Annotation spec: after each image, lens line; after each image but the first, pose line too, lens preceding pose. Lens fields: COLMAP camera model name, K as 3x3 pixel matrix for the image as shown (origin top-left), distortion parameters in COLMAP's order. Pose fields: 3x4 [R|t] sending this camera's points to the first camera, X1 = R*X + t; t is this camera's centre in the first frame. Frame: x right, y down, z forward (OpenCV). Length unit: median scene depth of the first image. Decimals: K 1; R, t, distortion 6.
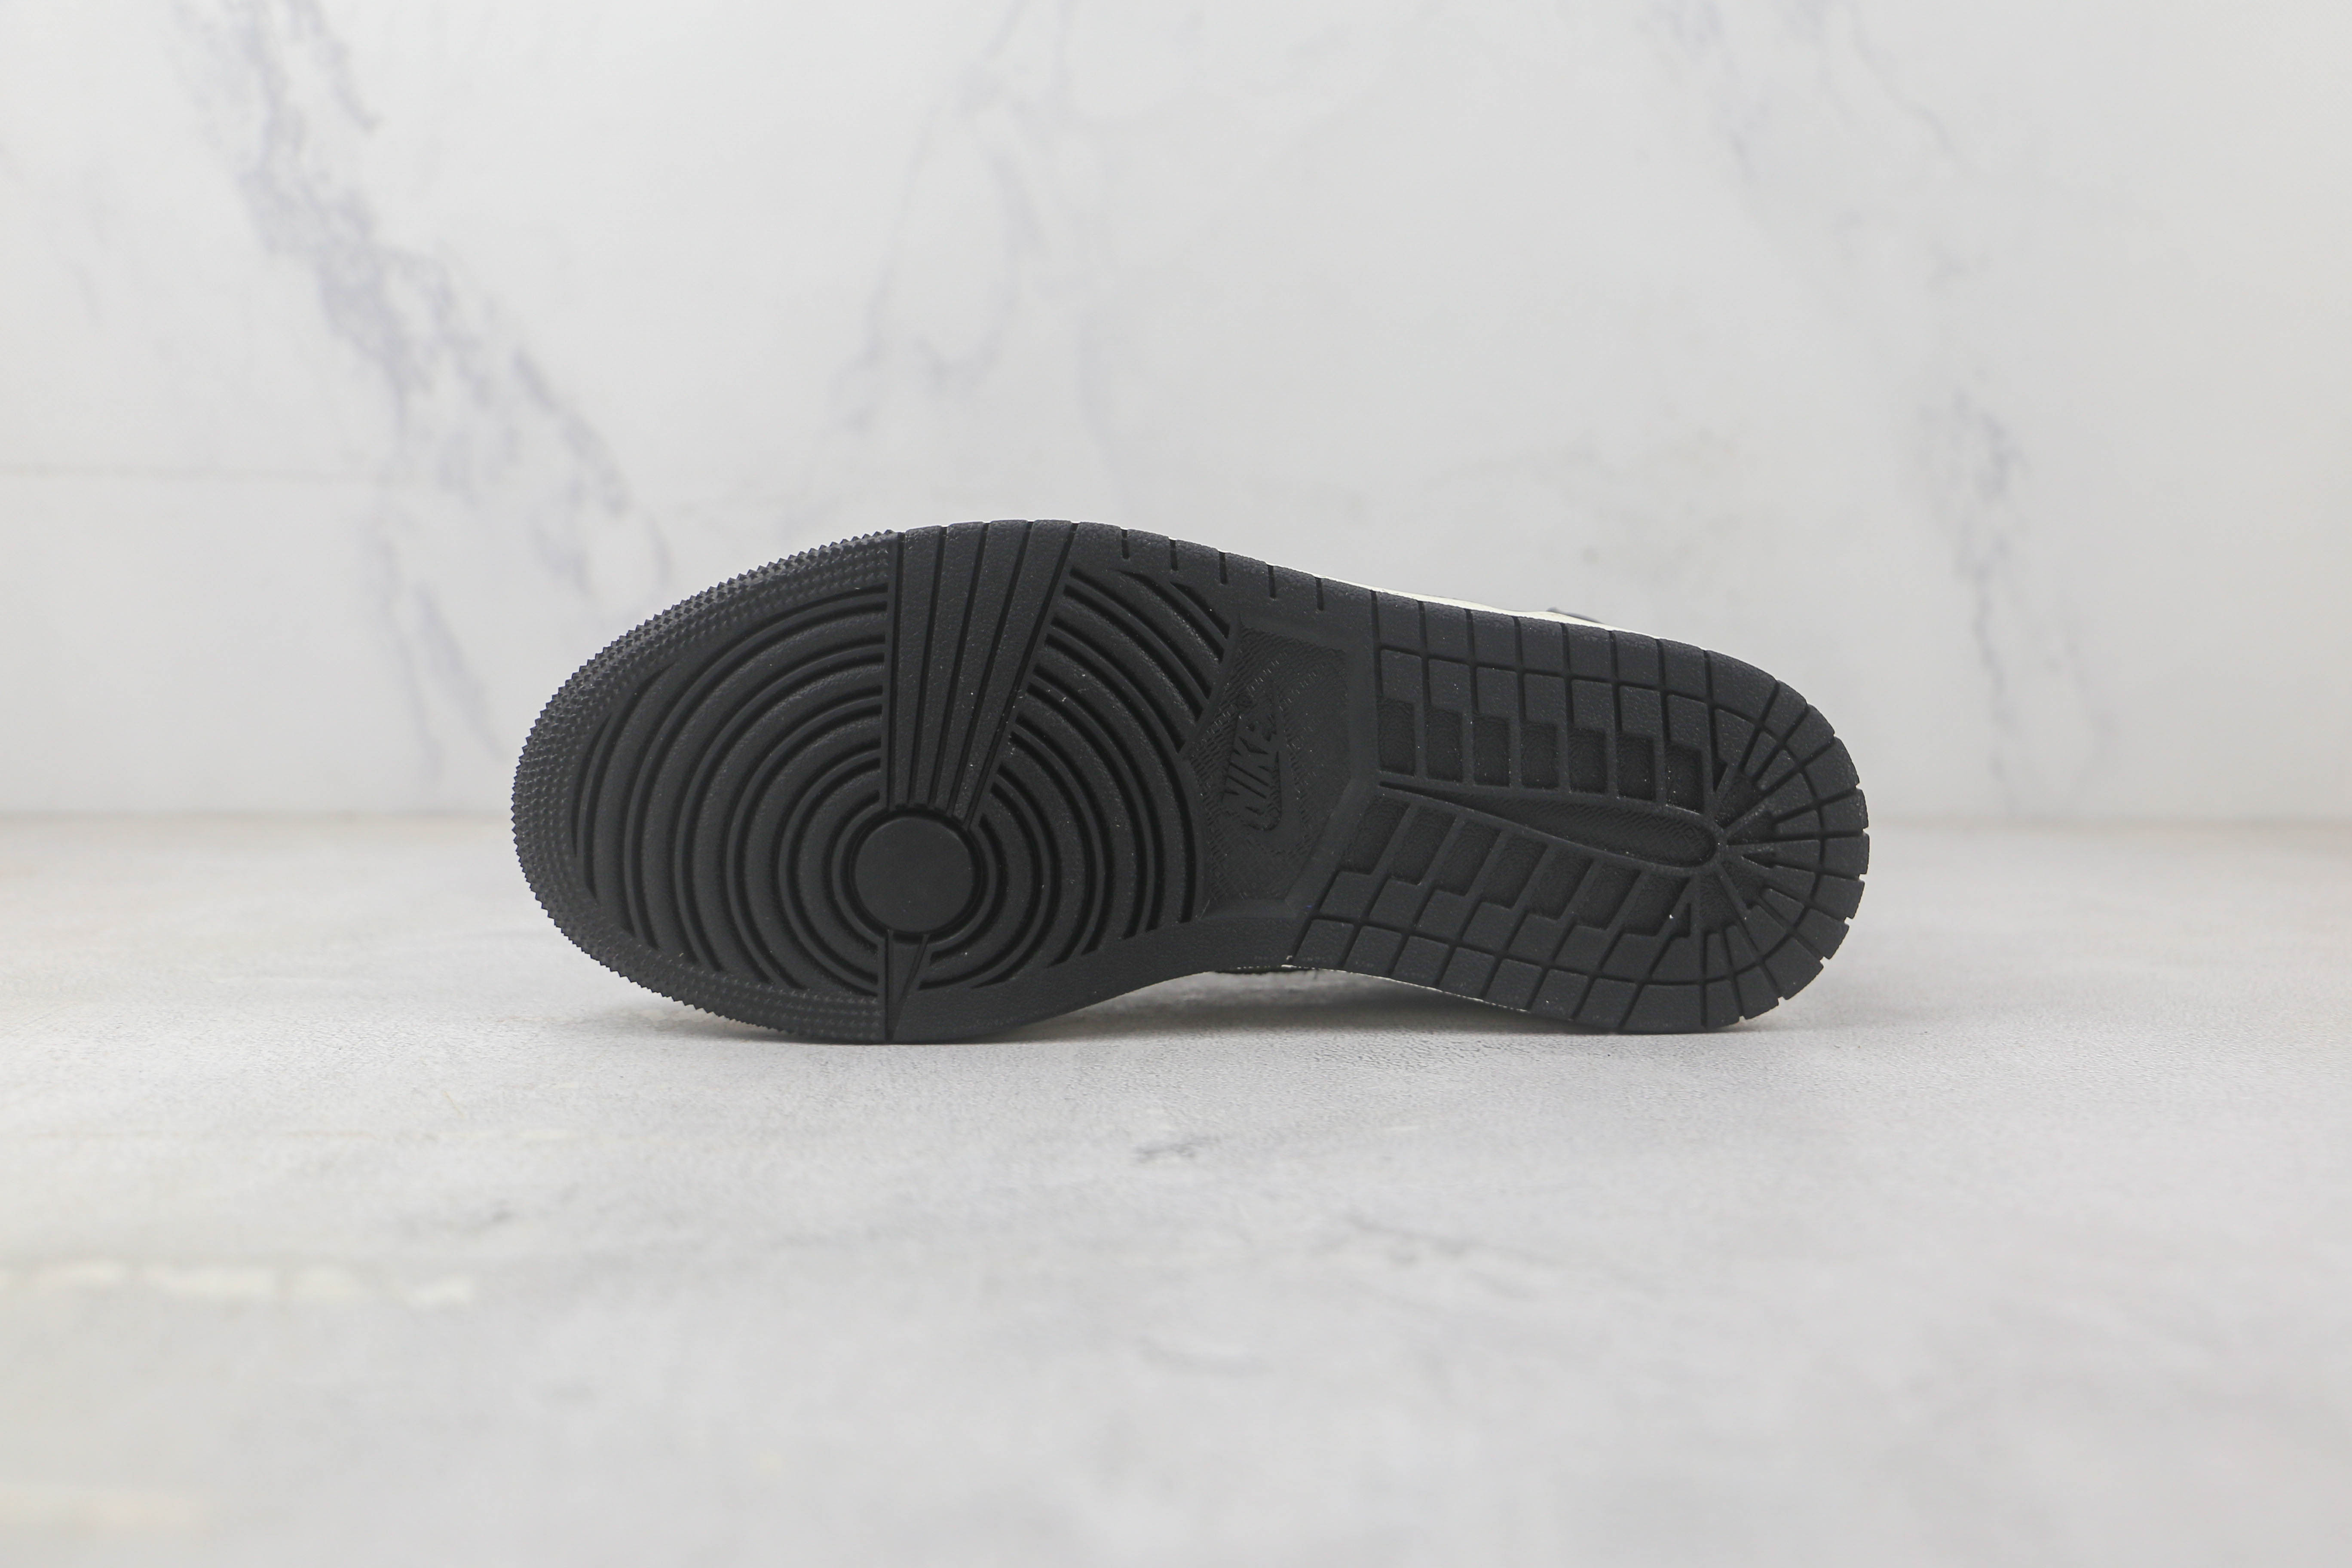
lens RADIAL K [[2336.7, 0, 1174.9], [0, 2336.7, 818.4], [0, 0, 1]] dist [0.000544, 0.011094]
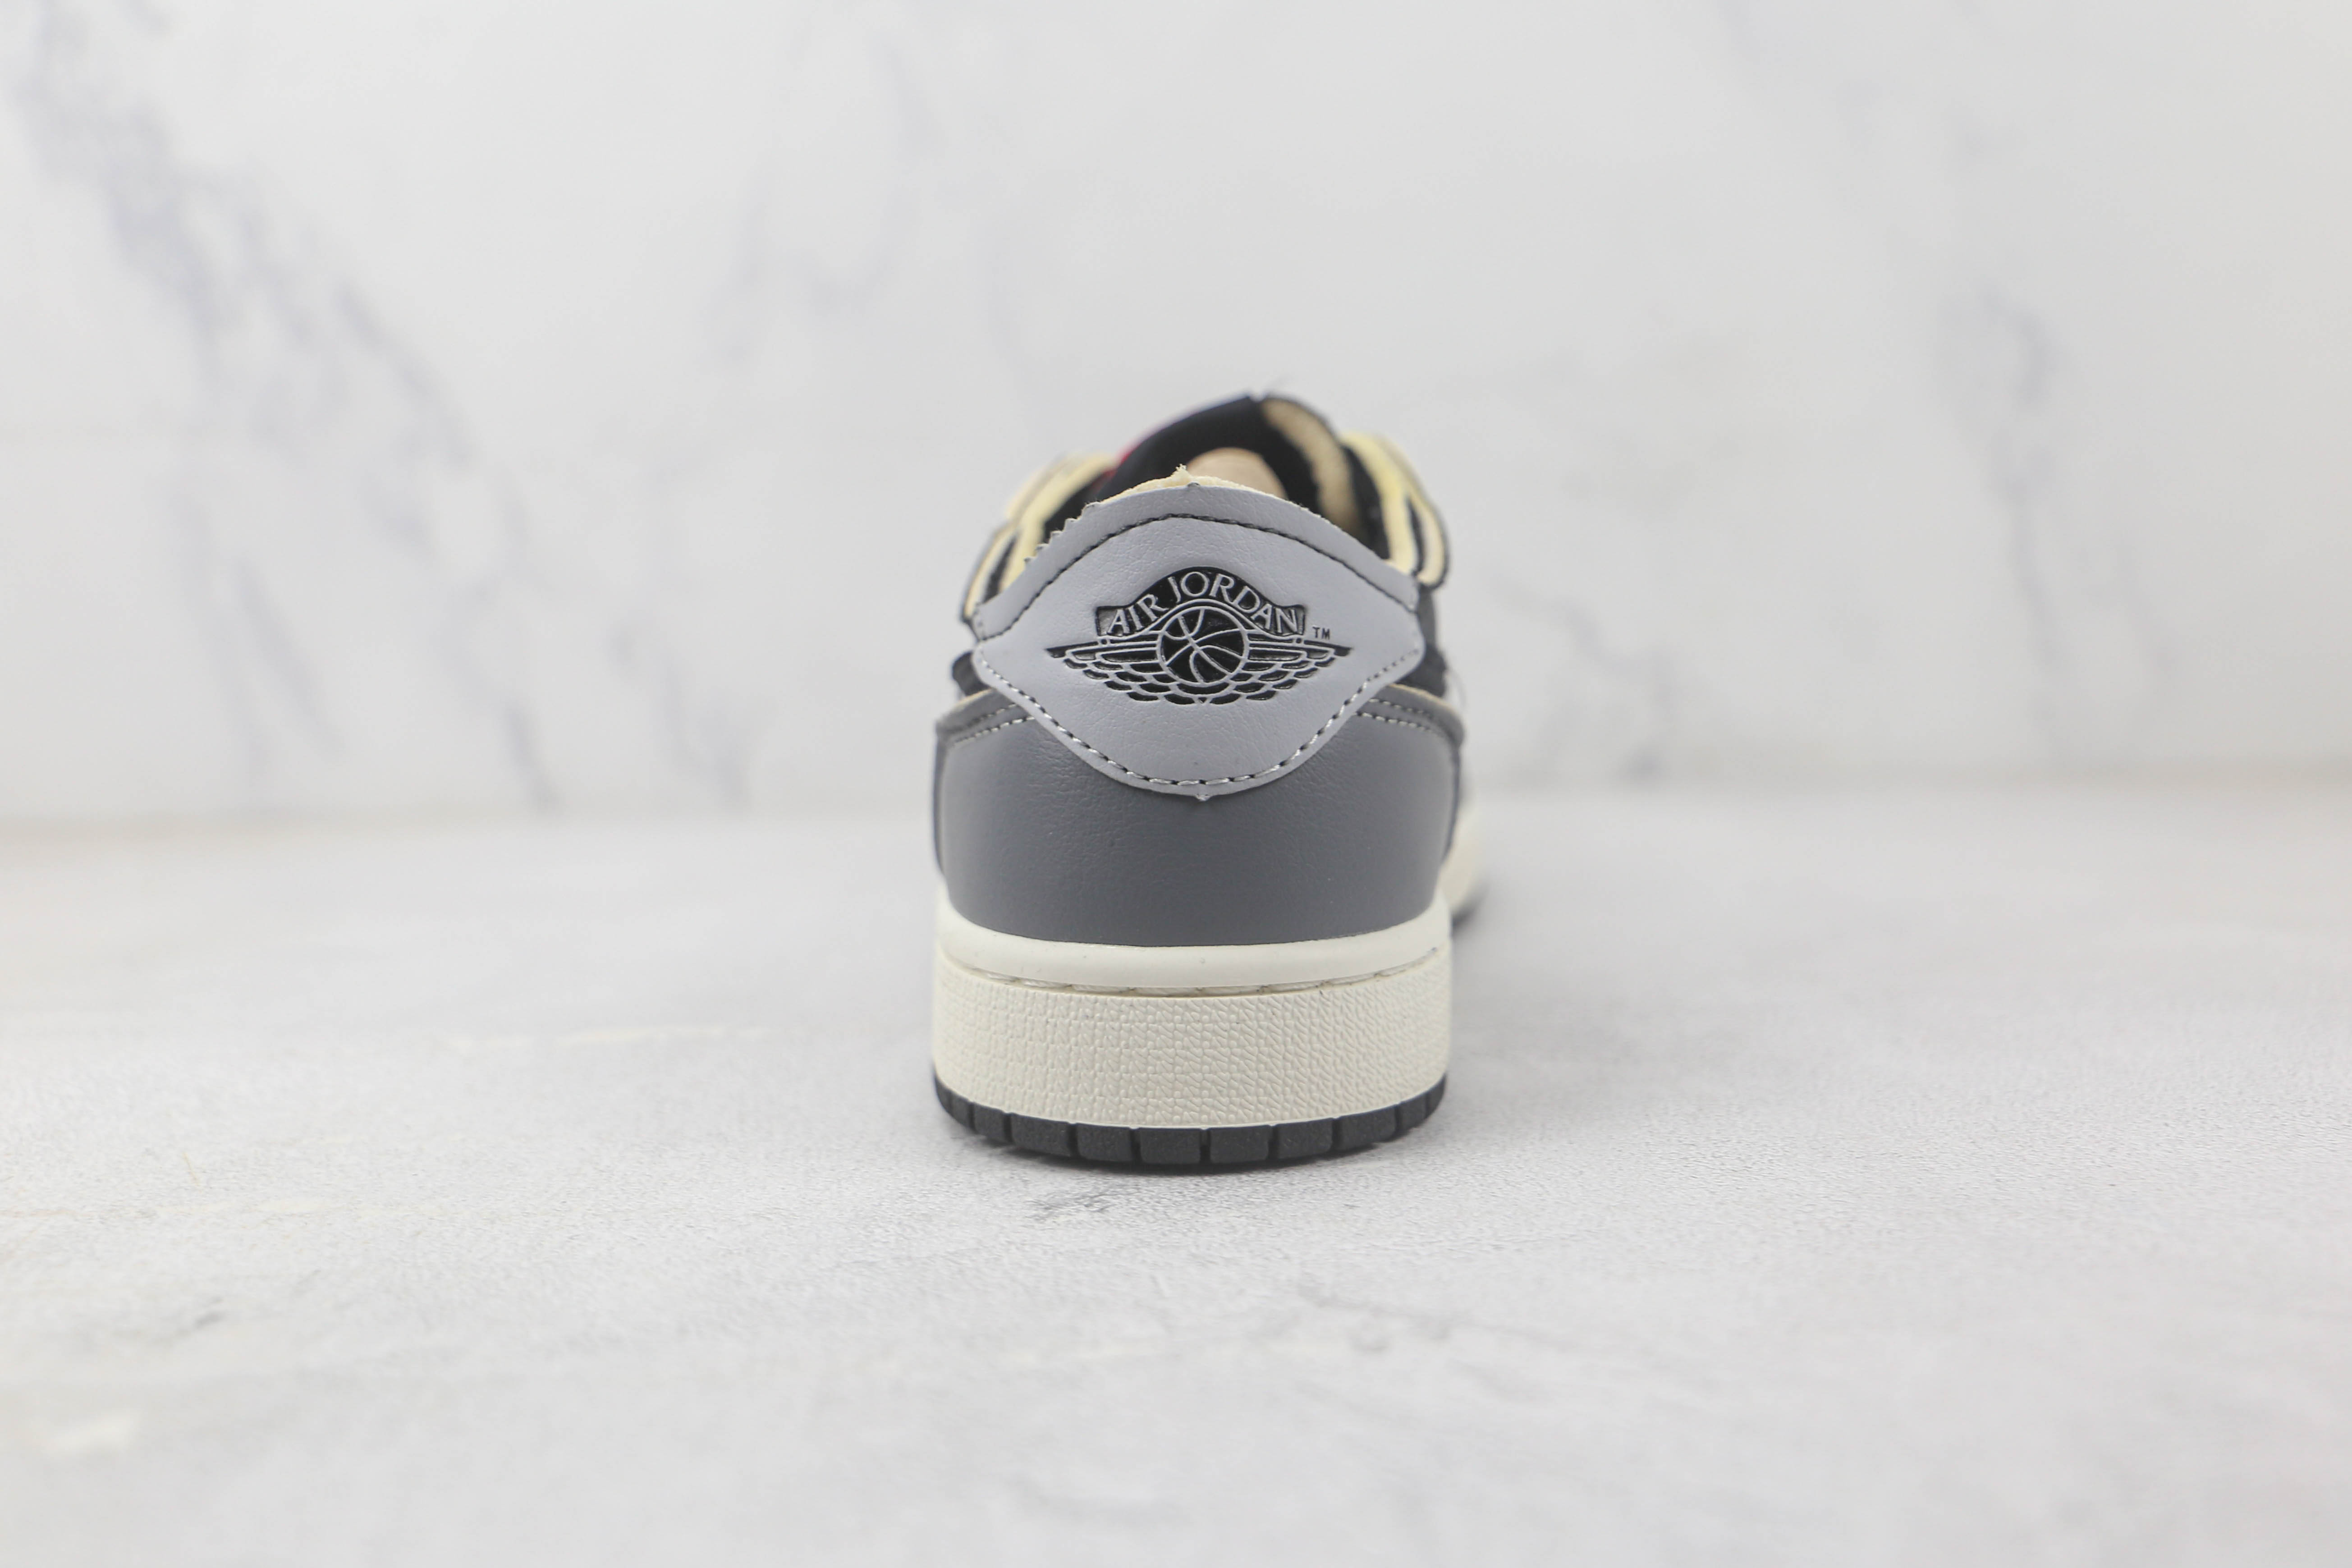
lens RADIAL K [[2552.5, 0, 1176.0], [0, 2552.5, 784.0], [0, 0, 1]] dist [-0.010731, 0.039166]
pose [[0.999409, -0.028589, 0.019087, 0.016728], [0.028741, 0.999557, -0.007780, 0.007092], [-0.018856, 0.008324, 0.999788, 0.118464]]
